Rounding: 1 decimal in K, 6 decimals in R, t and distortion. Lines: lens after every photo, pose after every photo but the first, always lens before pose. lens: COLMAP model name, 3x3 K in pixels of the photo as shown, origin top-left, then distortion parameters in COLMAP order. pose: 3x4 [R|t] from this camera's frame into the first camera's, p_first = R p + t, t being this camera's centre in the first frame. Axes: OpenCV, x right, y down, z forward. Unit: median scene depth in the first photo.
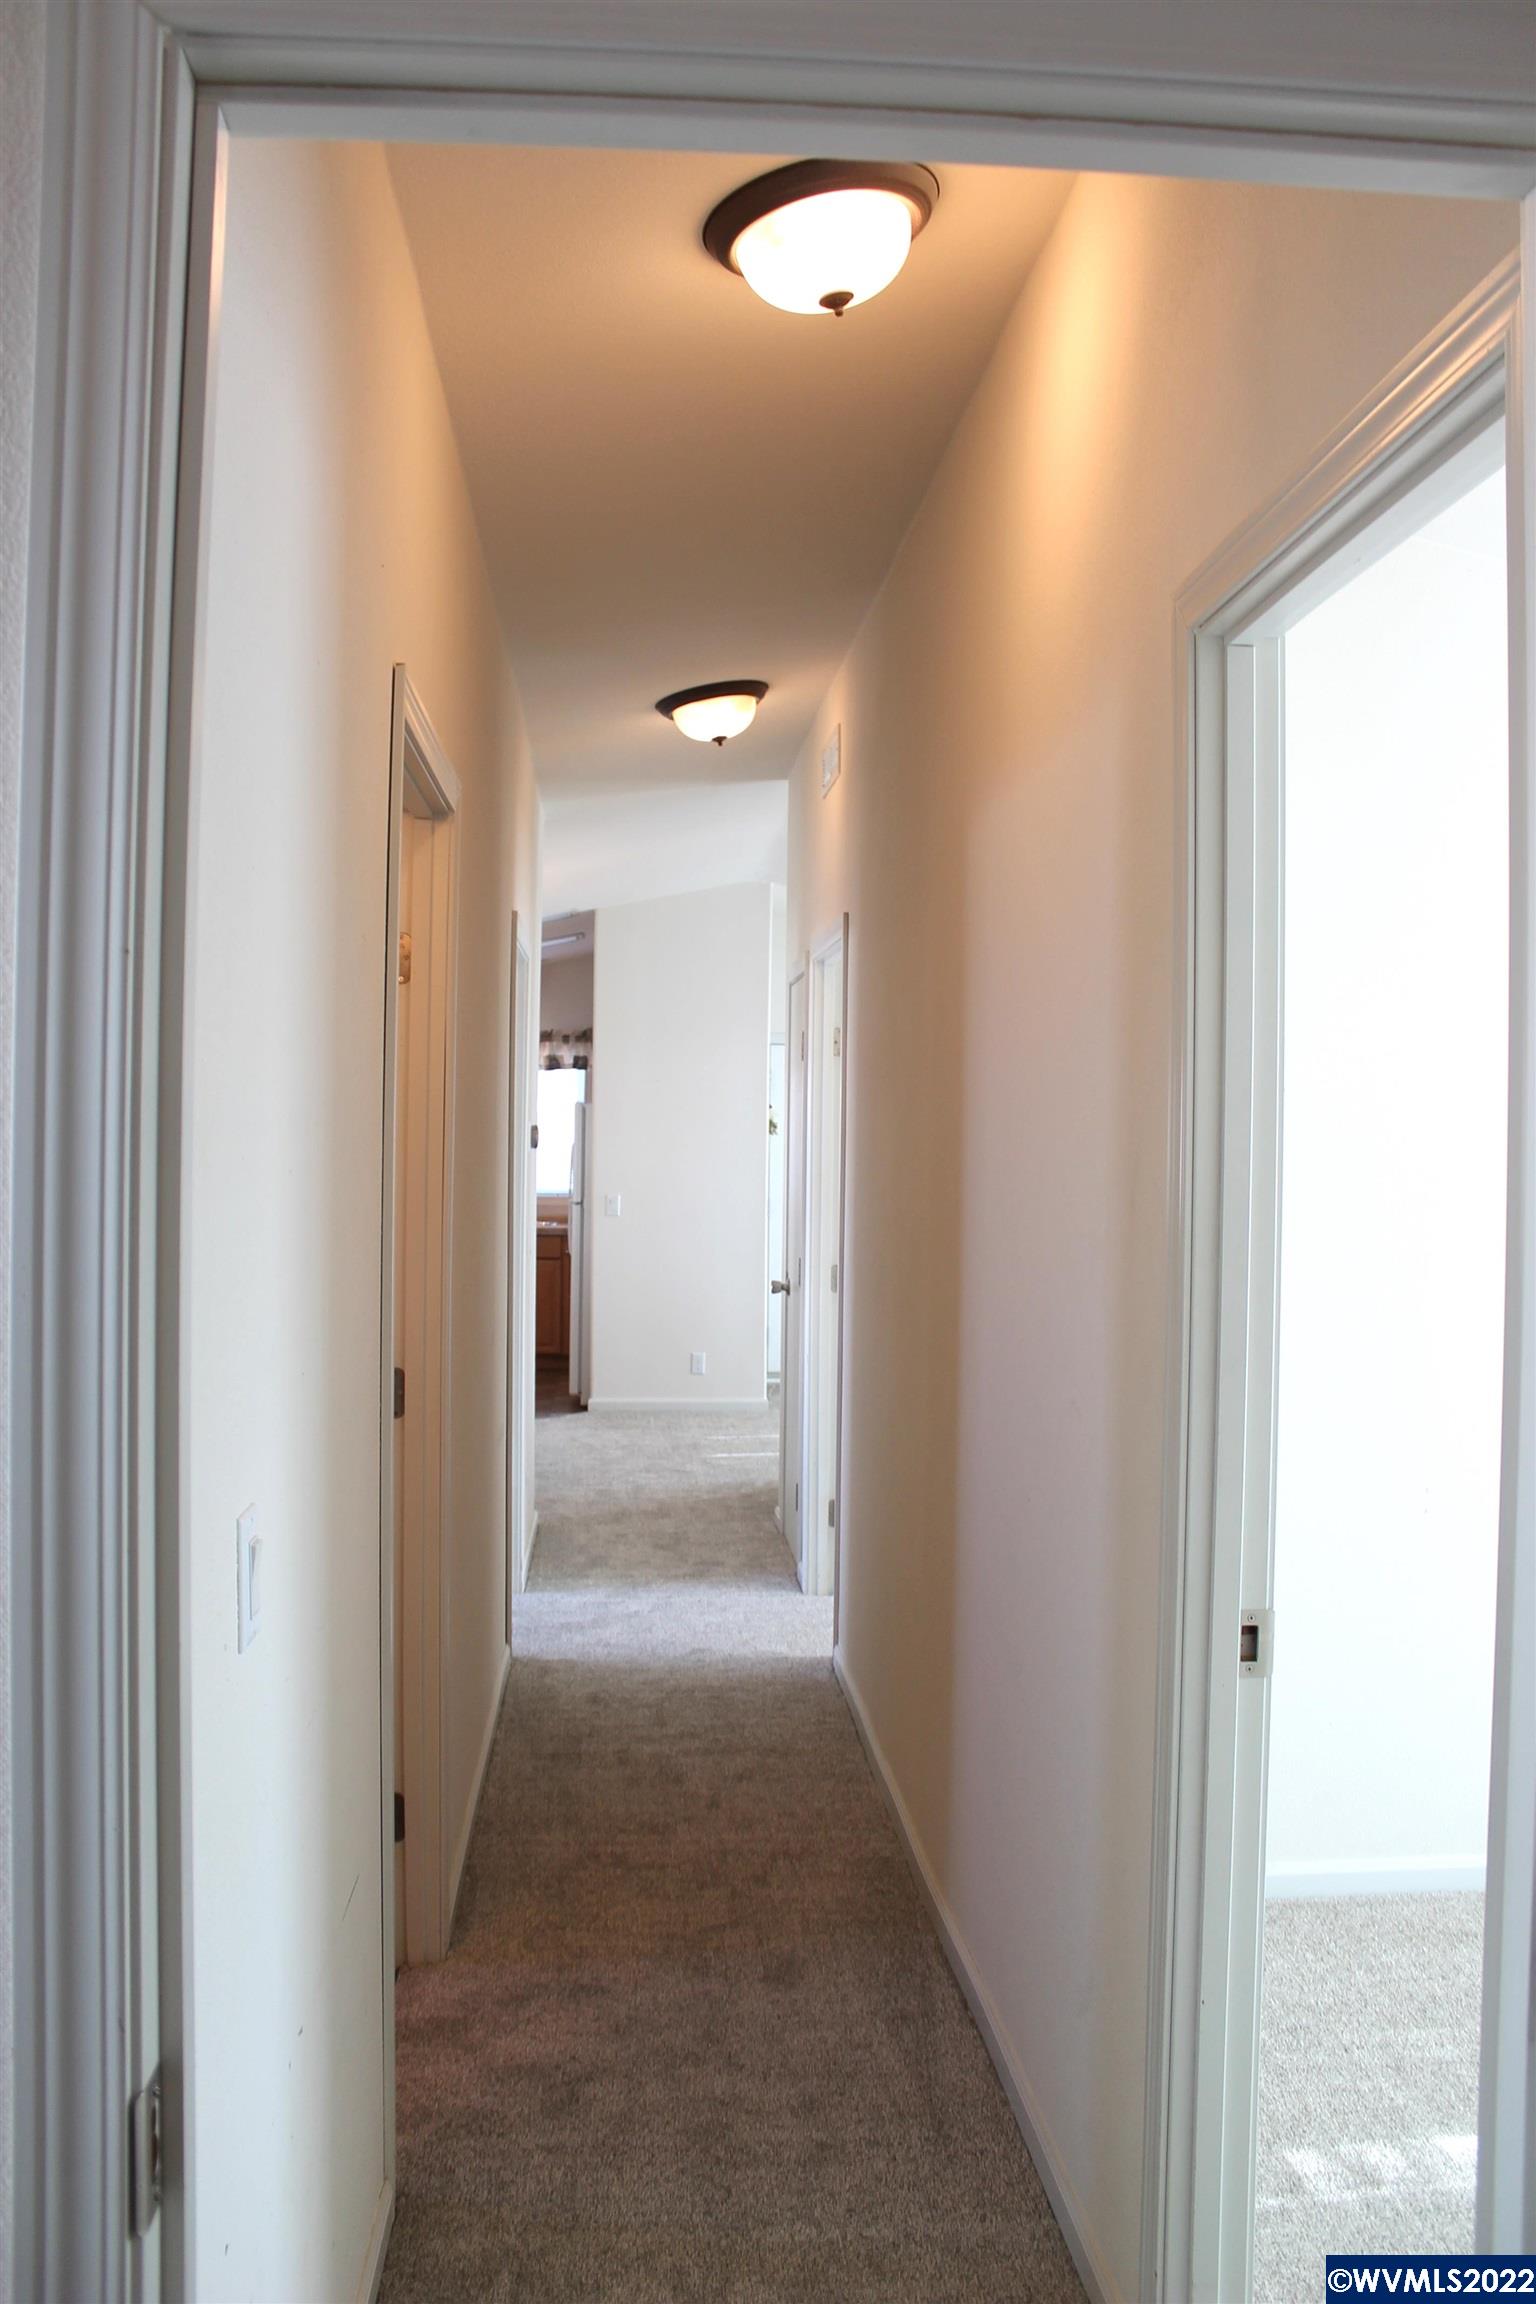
lens RADIAL K [[1984.0, 0, 768.0], [0, 1984.0, 1152.0], [0, 0, 1]] dist [-0.119777, 0.164173]
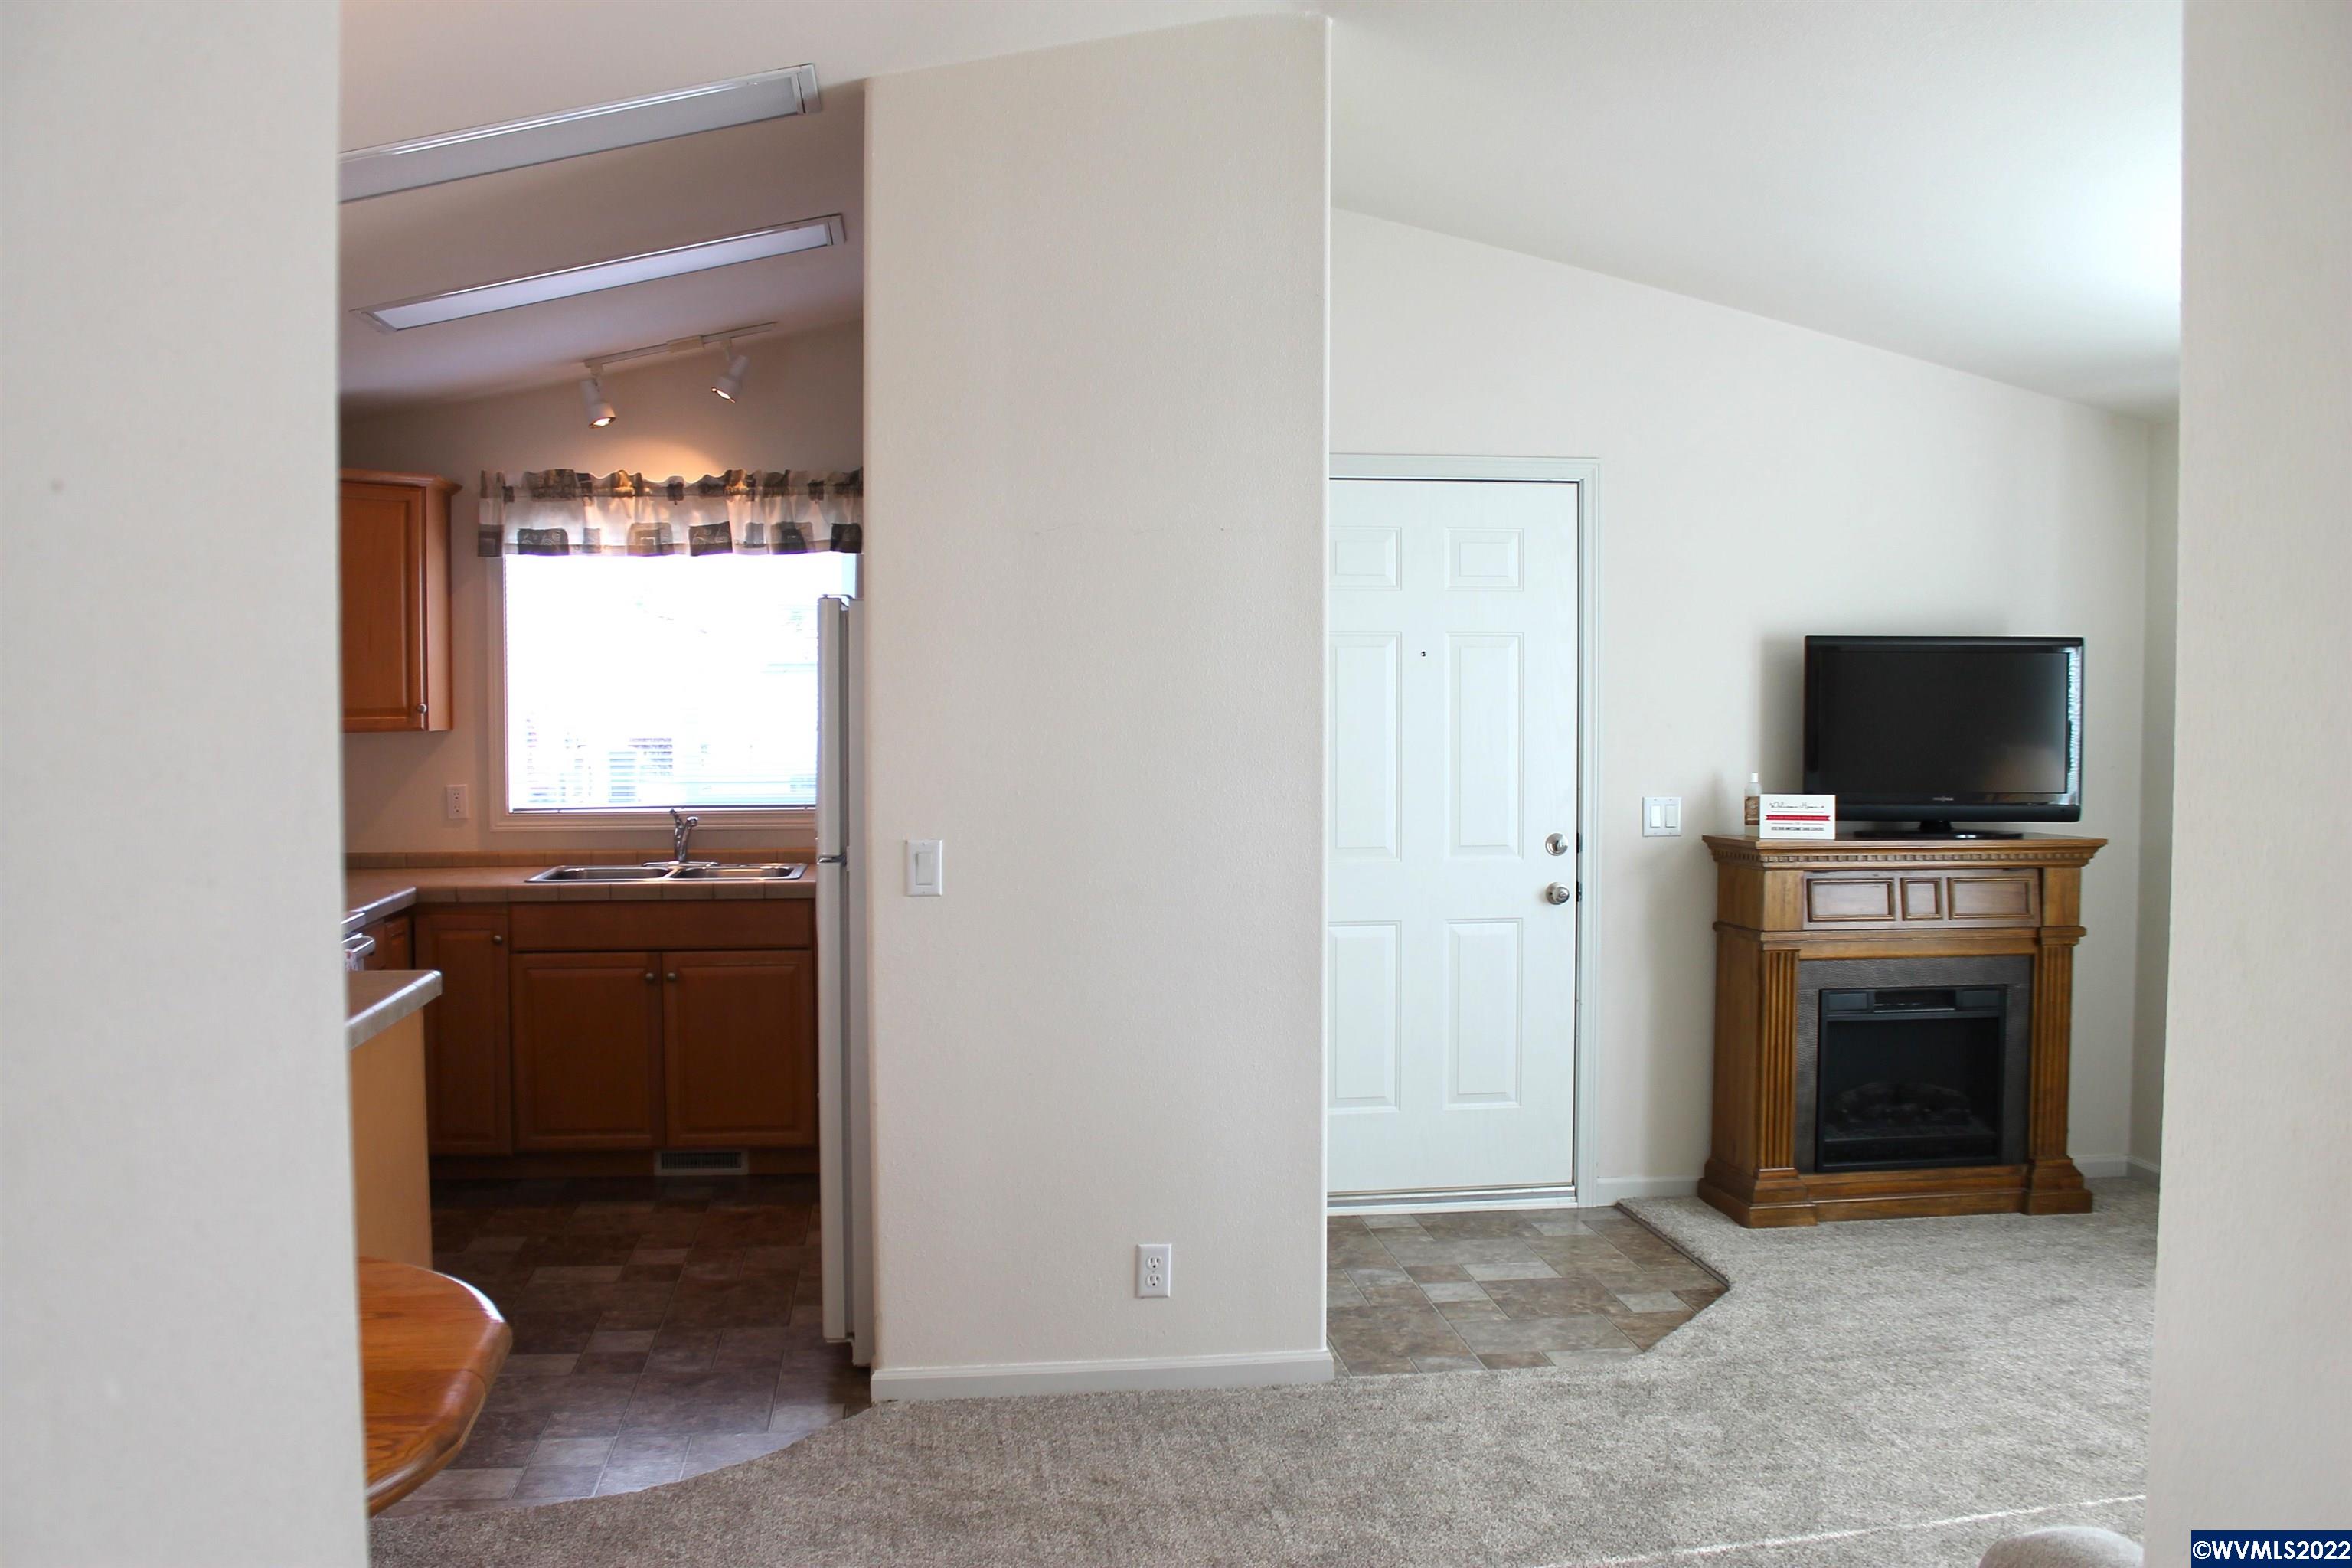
lens RADIAL K [[2025.3, 0, 1176.0], [0, 2025.3, 784.0], [0, 0, 1]] dist [-0.119777, 0.164173]
pose [[0.998425, -0.014072, 0.054302, -0.044749], [0.012018, 0.999207, 0.037954, -0.002496], [-0.054793, -0.037241, 0.997803, 0.537831]]
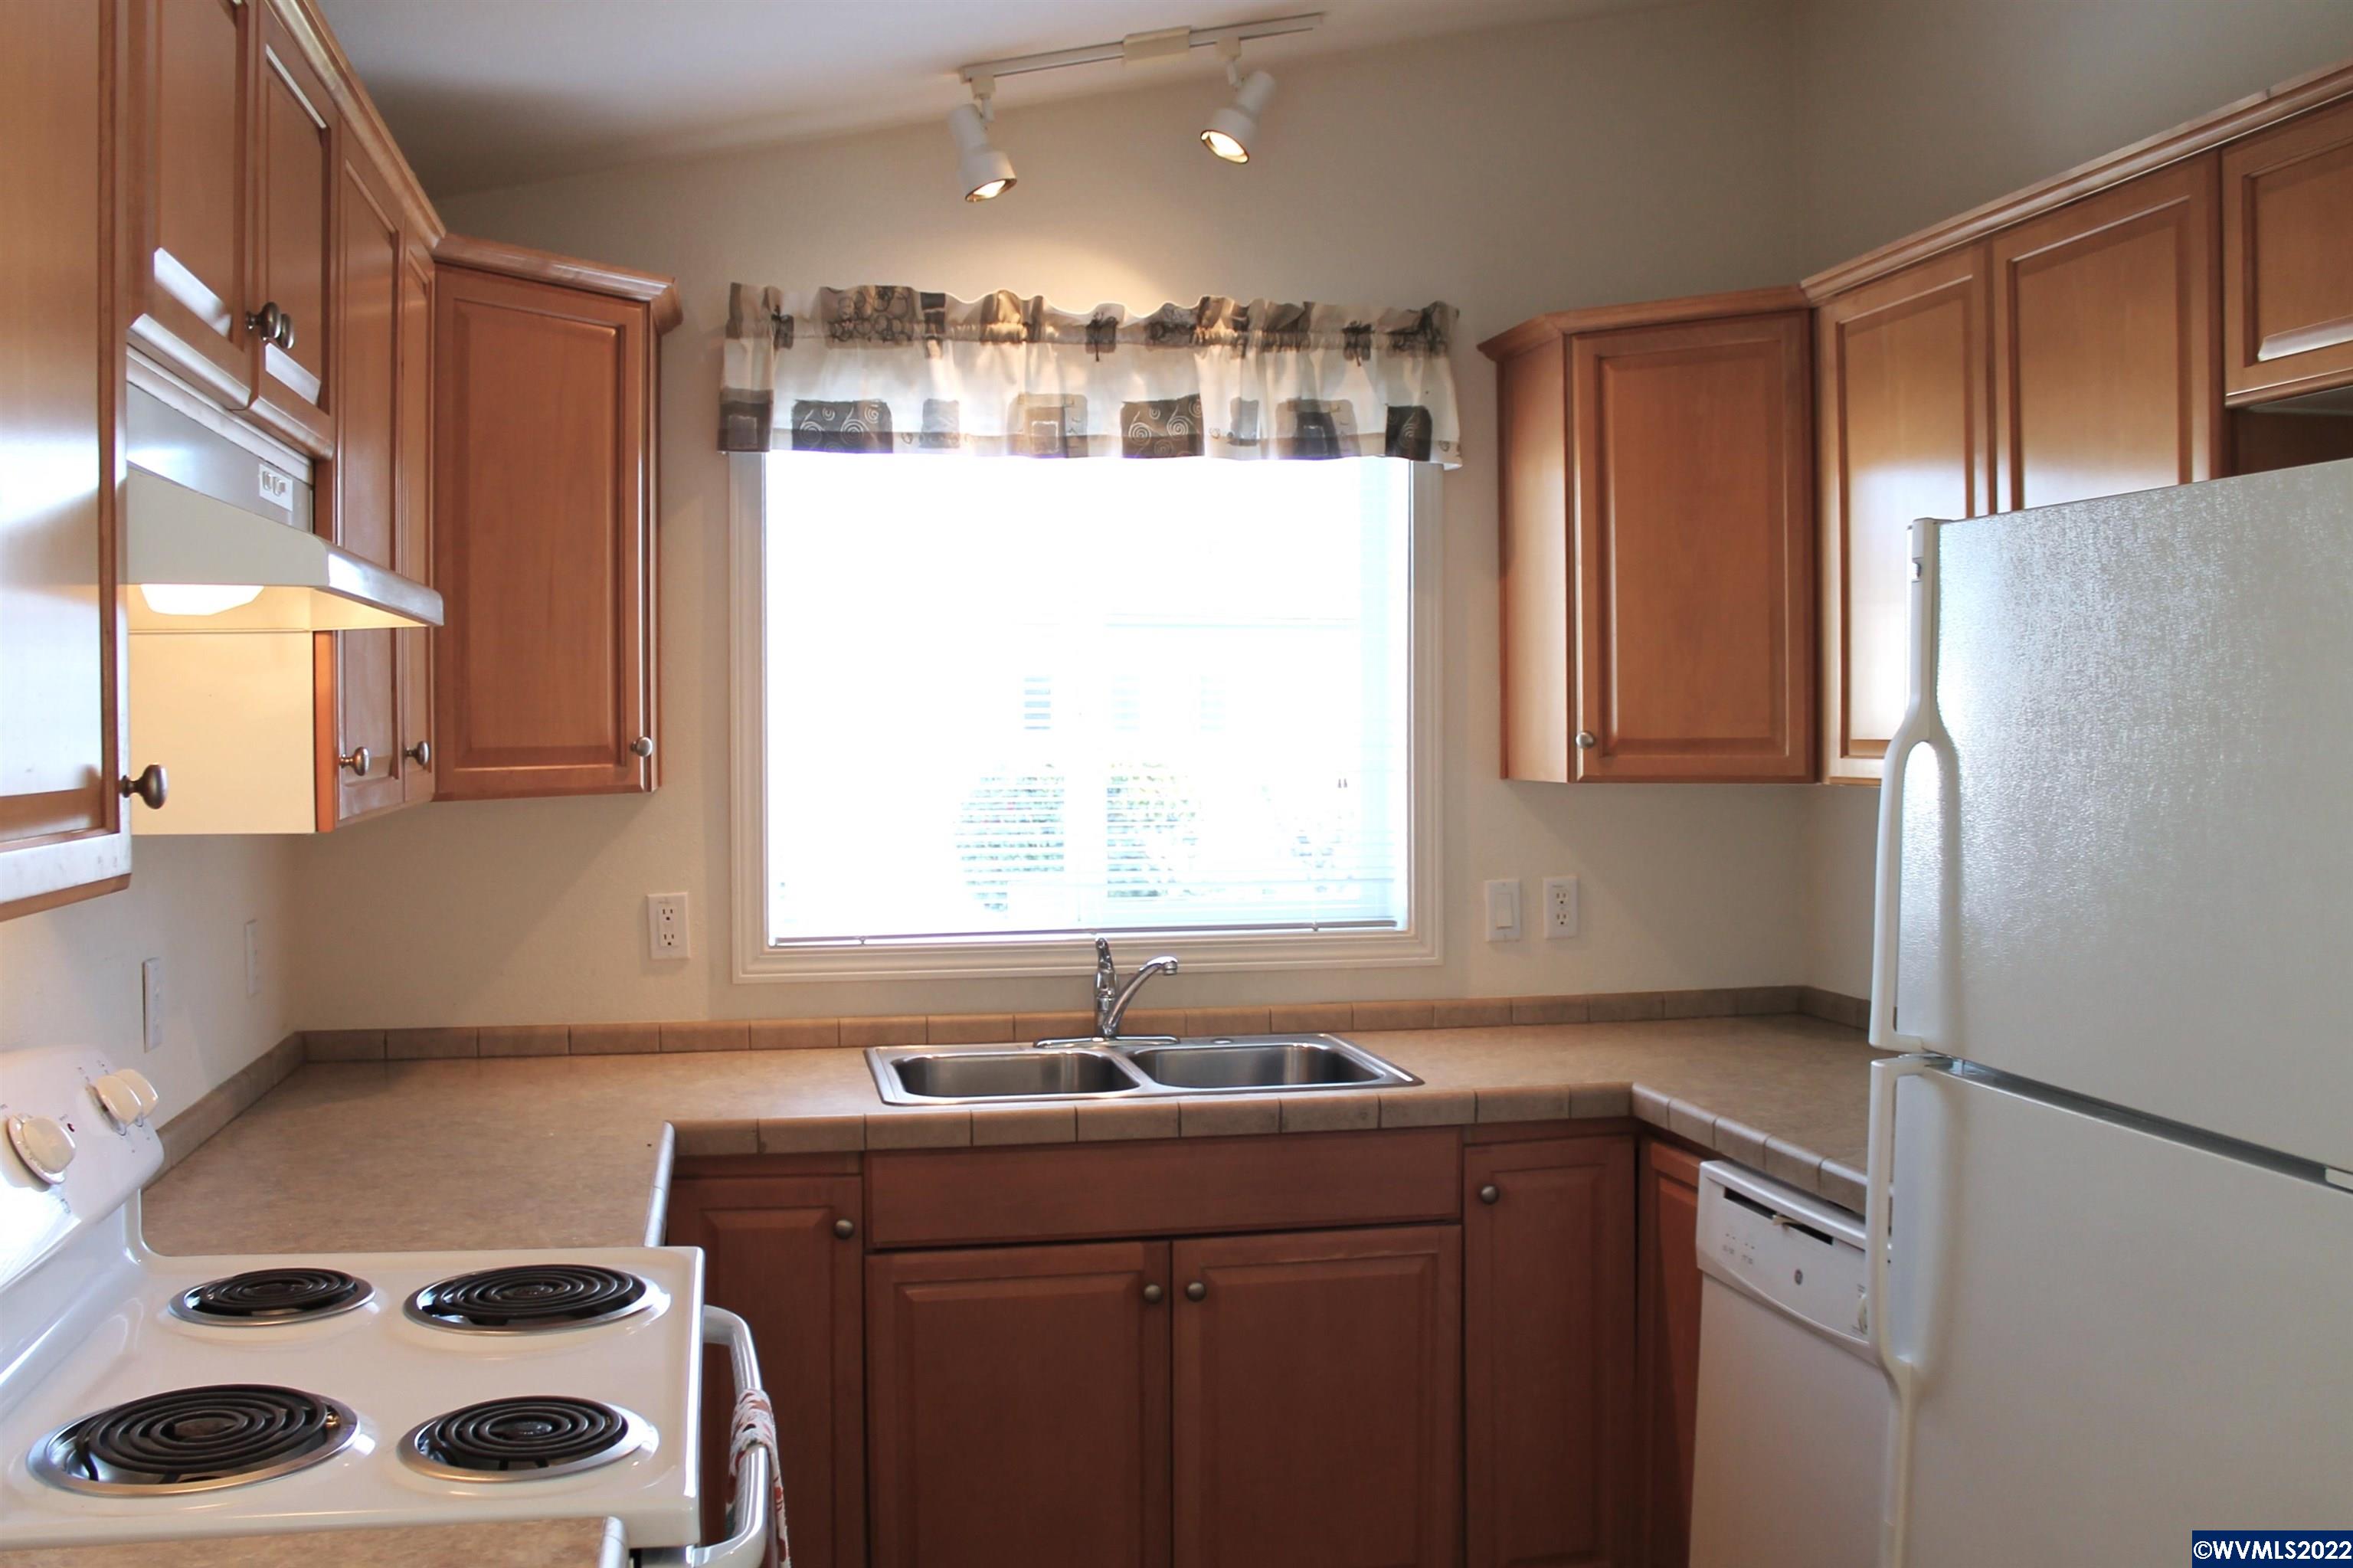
lens RADIAL K [[2026.2, 0, 1176.5], [0, 2026.2, 784.0], [0, 0, 1]] dist [-0.119777, 0.164173]
pose [[0.986915, -0.017696, 0.160270, -0.183684], [0.013593, 0.999552, 0.026661, -0.005911], [-0.160670, -0.024134, 0.986713, 0.798141]]
